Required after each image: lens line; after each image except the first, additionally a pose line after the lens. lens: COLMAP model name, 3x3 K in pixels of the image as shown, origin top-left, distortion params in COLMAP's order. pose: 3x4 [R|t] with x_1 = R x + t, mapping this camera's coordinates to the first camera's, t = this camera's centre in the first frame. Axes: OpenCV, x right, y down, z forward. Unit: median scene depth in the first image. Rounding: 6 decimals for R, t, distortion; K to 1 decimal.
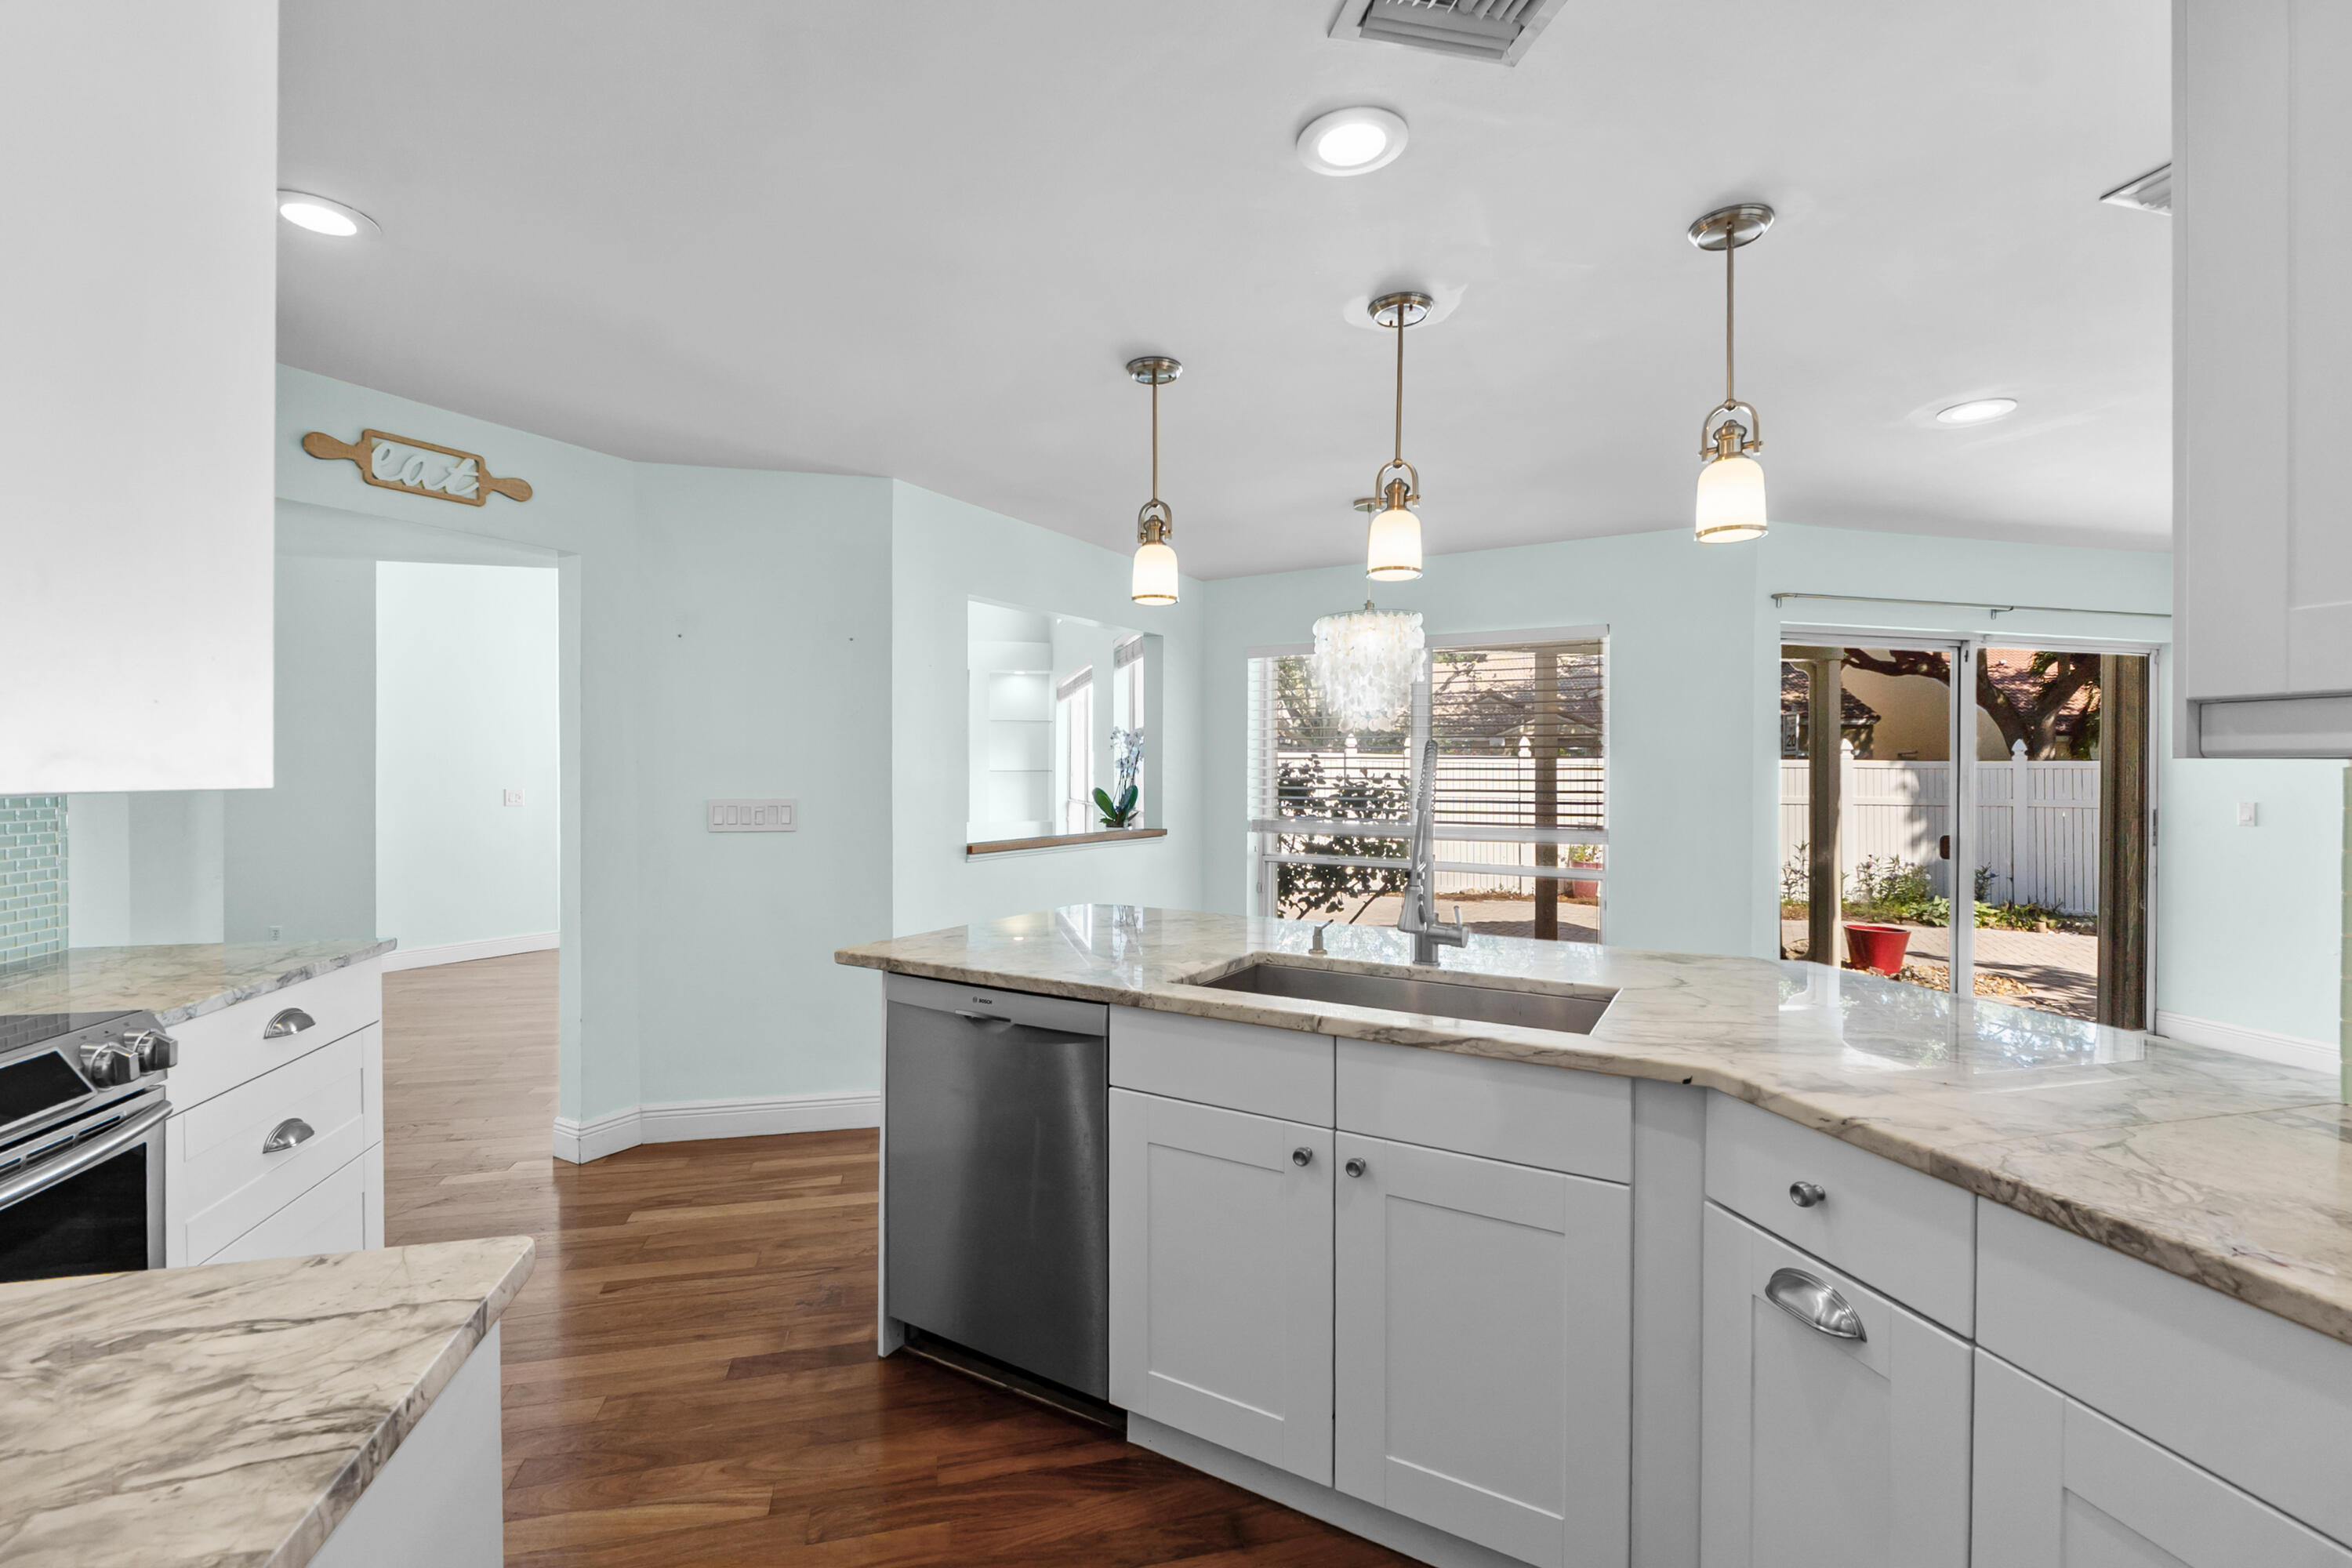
lens RADIAL K [[997.0, 0, 1176.1], [0, 997.0, 787.4], [0, 0, 1]] dist [-0.001845, -0.000889]
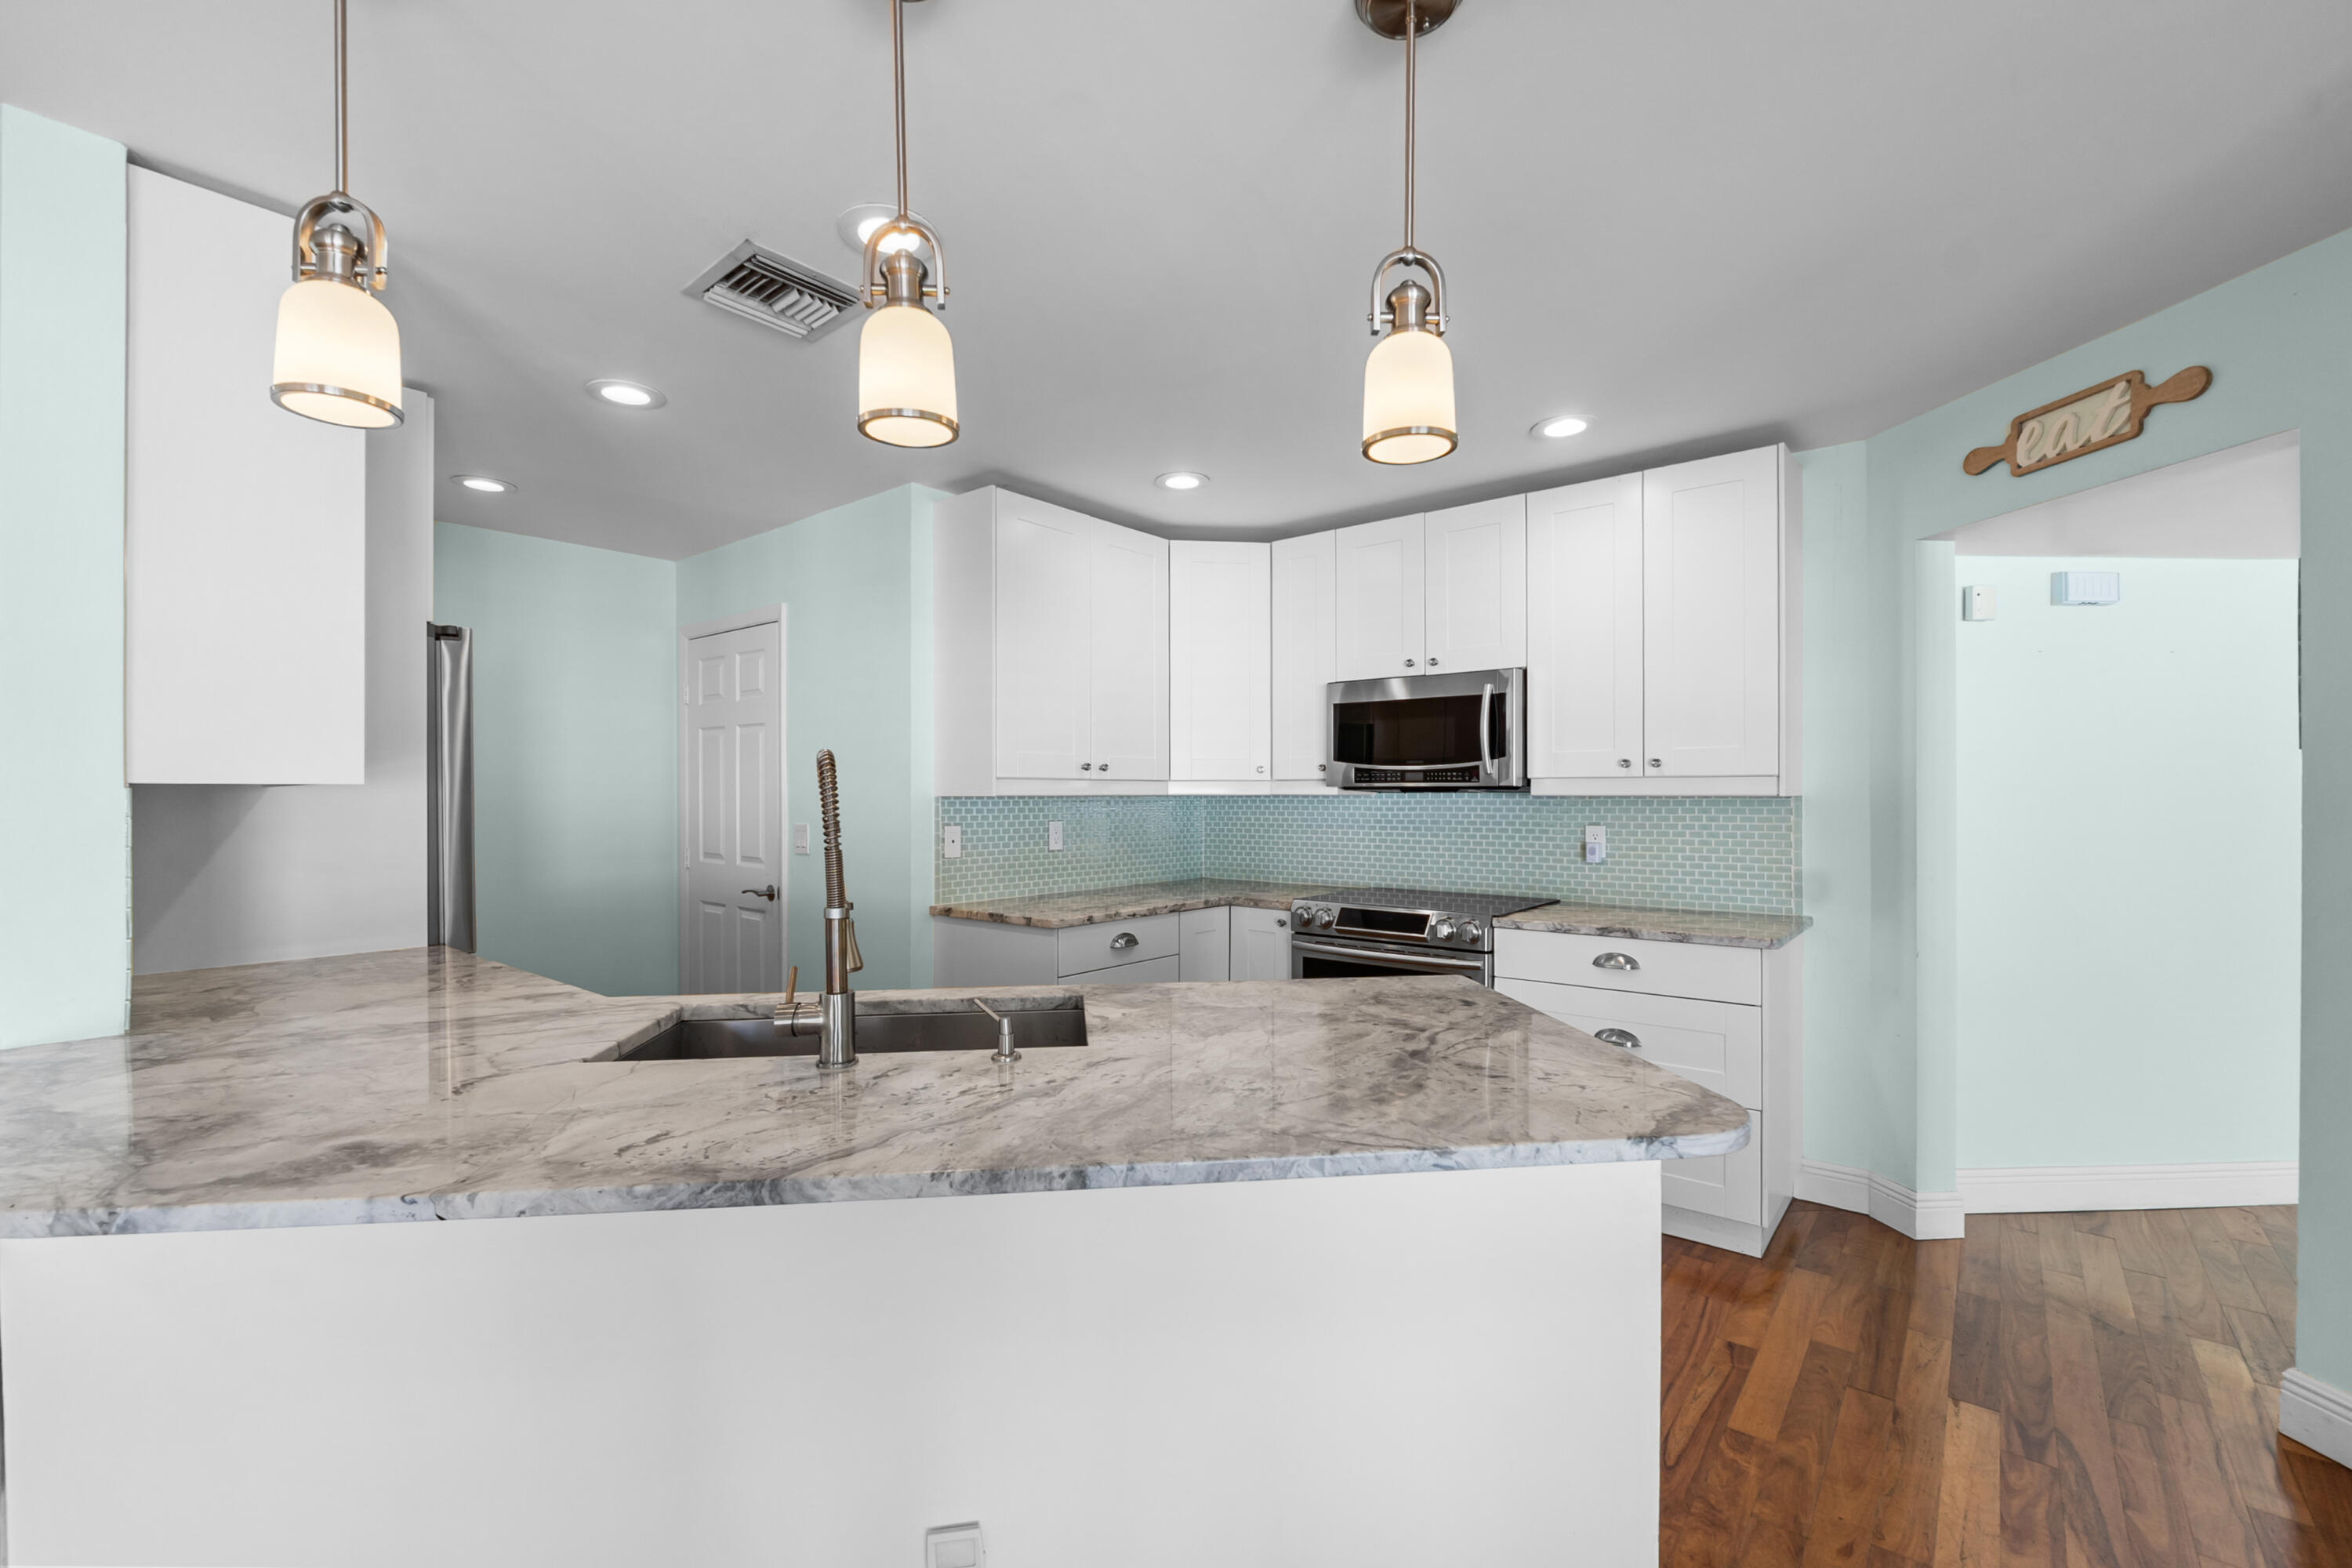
lens RADIAL K [[997.0, 0, 1176.1], [0, 997.0, 787.4], [0, 0, 1]] dist [-0.001845, -0.000889]
pose [[-0.802108, -0.003407, -0.597170, 0.206509], [-0.004843, 0.999988, 0.000800, -0.008674], [0.597160, 0.003534, -0.802114, 0.729426]]
